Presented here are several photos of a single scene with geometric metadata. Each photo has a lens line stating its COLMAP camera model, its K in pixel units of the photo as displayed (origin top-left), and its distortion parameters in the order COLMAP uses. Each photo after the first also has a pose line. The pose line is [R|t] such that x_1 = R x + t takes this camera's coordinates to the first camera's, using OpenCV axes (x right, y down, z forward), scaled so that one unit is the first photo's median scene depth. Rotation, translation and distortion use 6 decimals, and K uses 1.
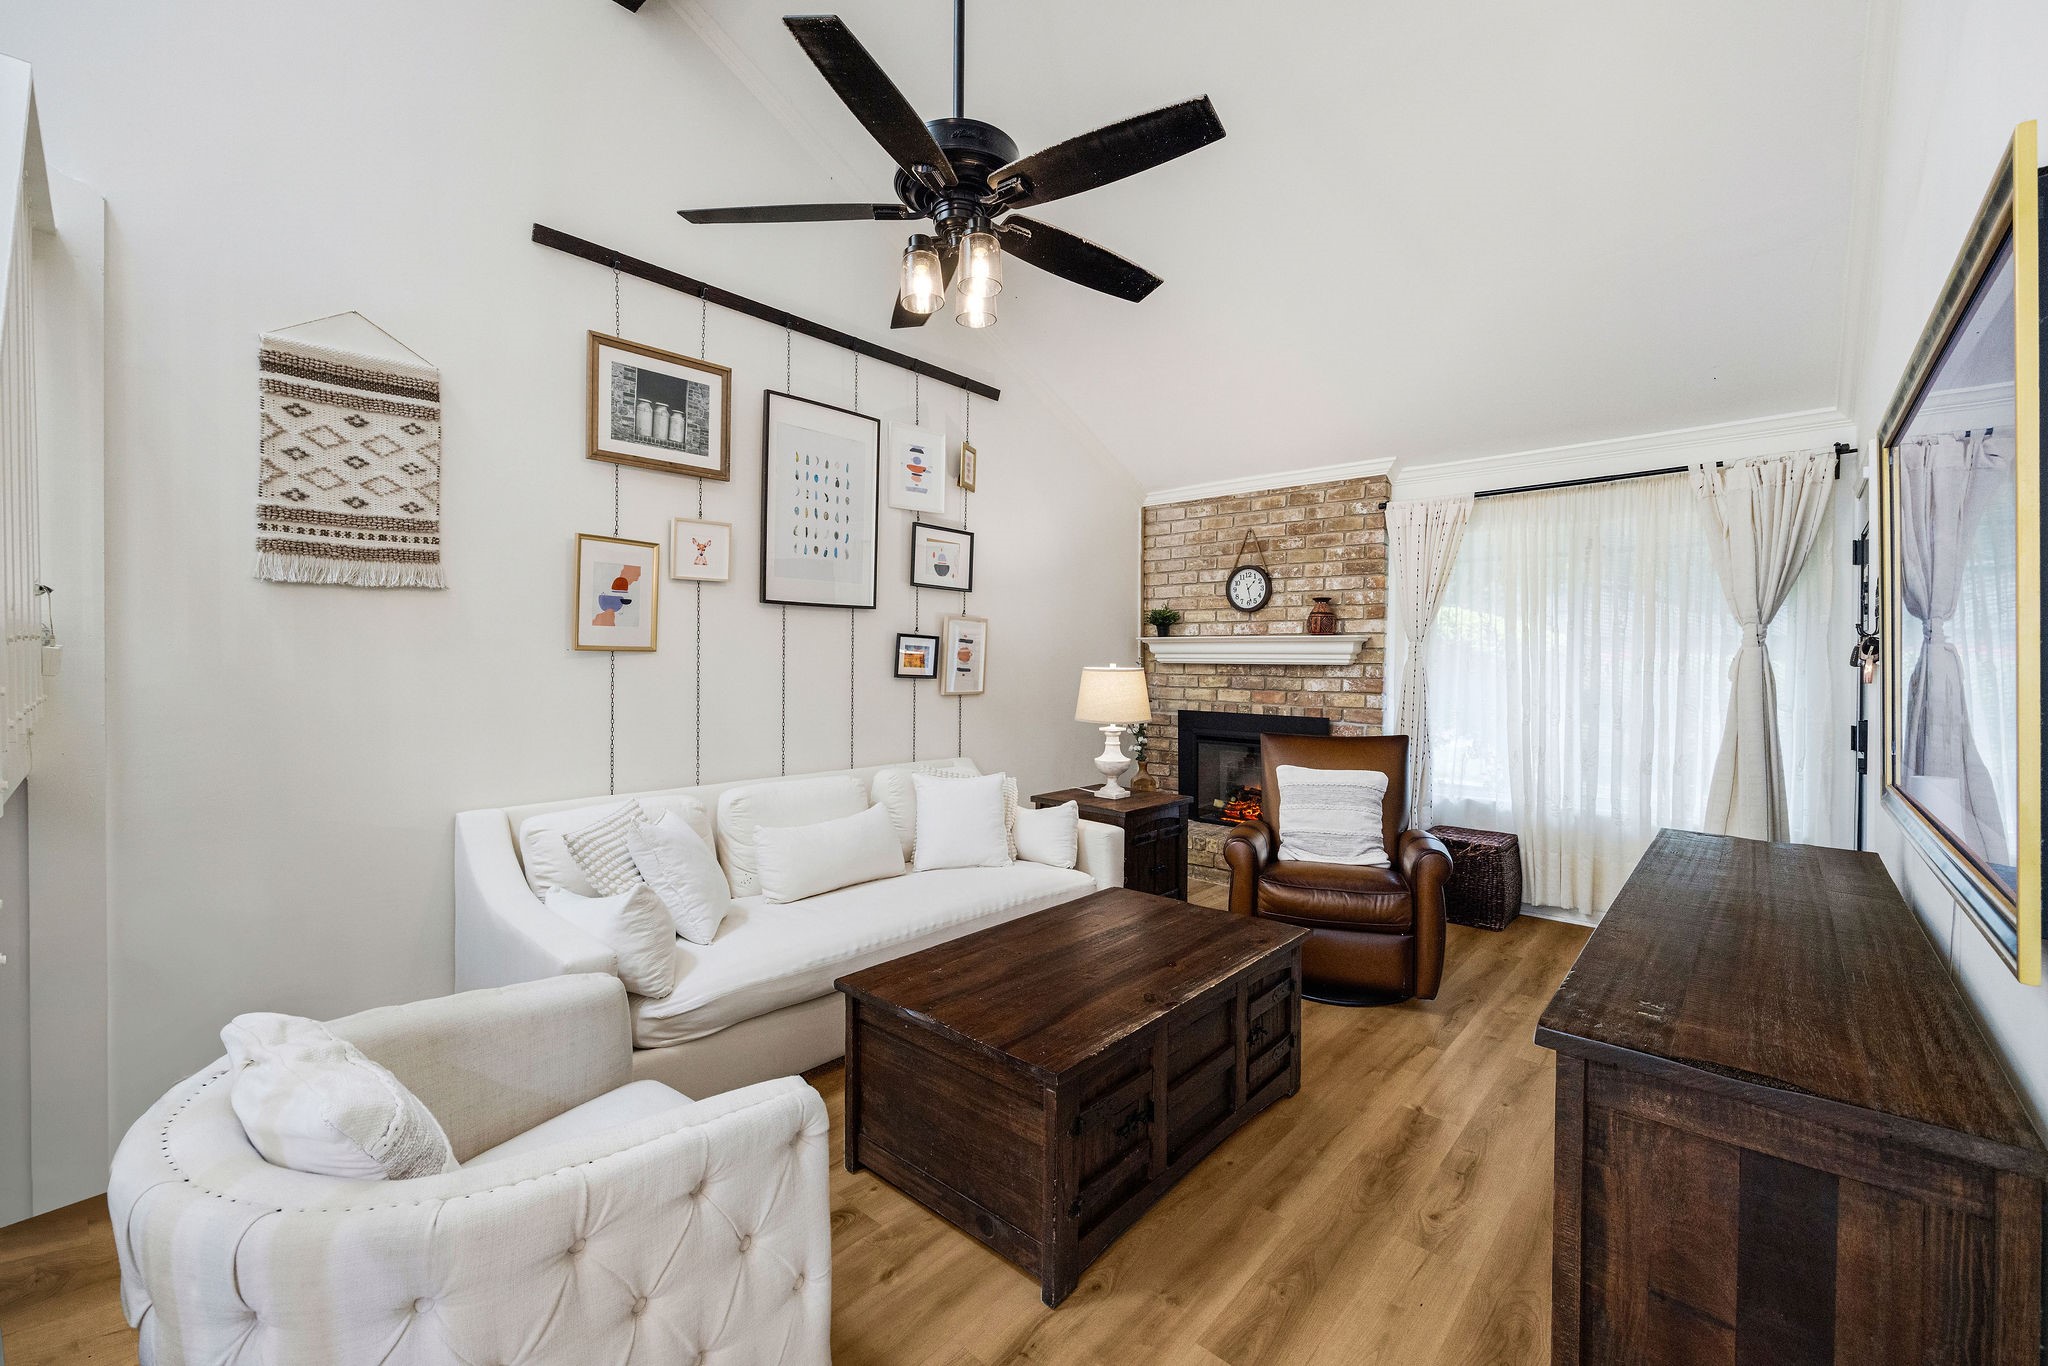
lens RADIAL K [[817.5, 0, 1035.9], [0, 817.5, 653.9], [0, 0, 1]] dist [-0.002928, 0.000447]
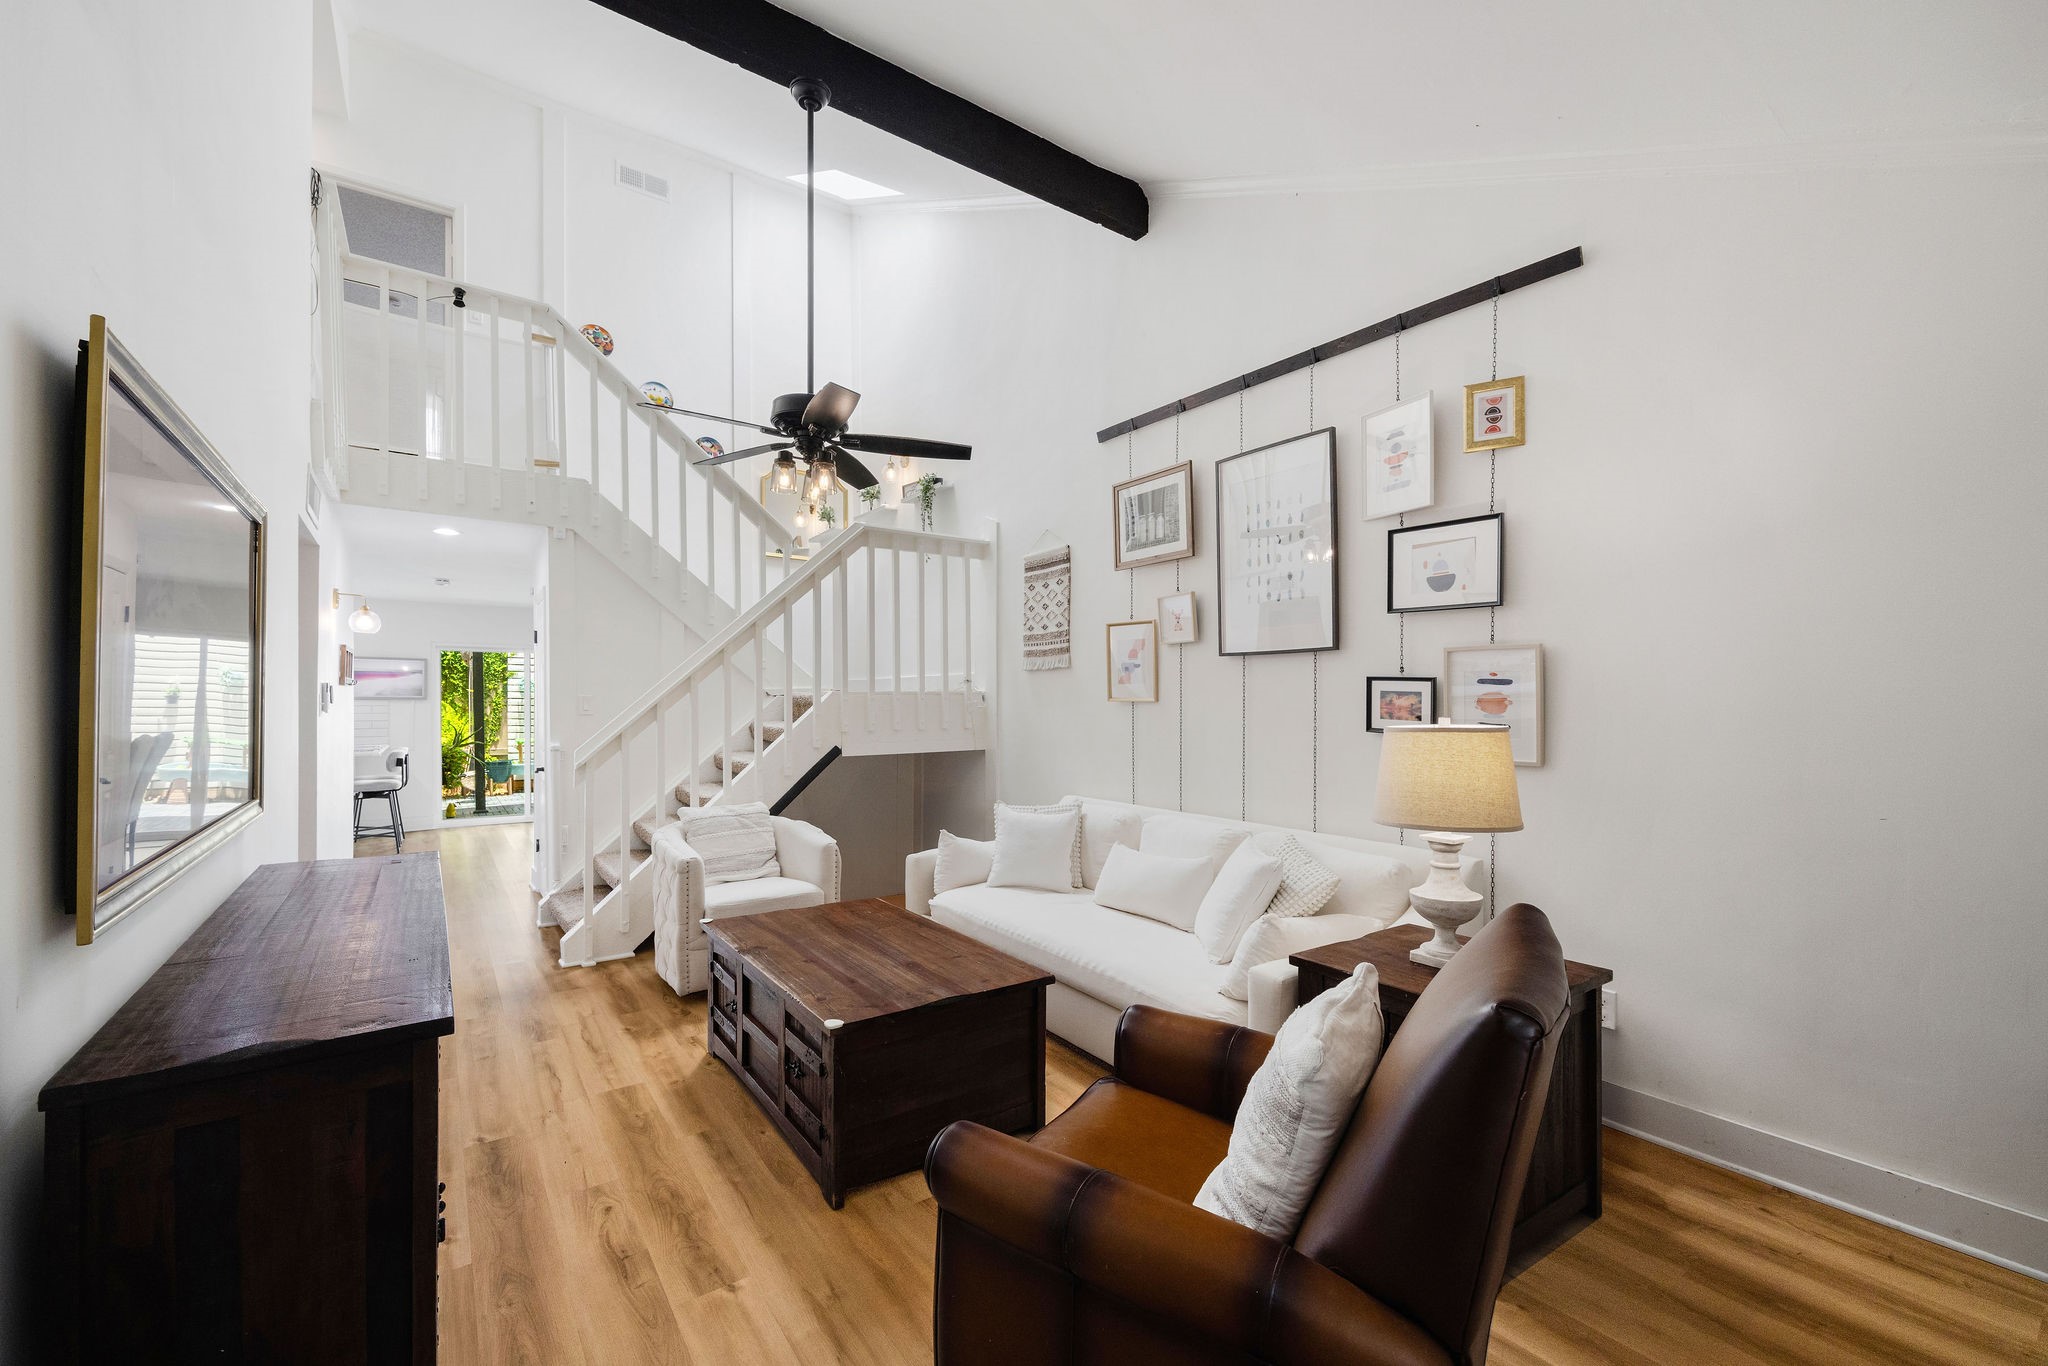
lens RADIAL K [[817.5, 0, 1006.9], [0, 817.5, 689.8], [0, 0, 1]] dist [-0.002928, 0.000447]
pose [[-0.218052, -0.019039, -0.975751, 1.041124], [0.000941, 0.999805, -0.019719, 0.004401], [0.975937, -0.005218, -0.217991, 1.260177]]
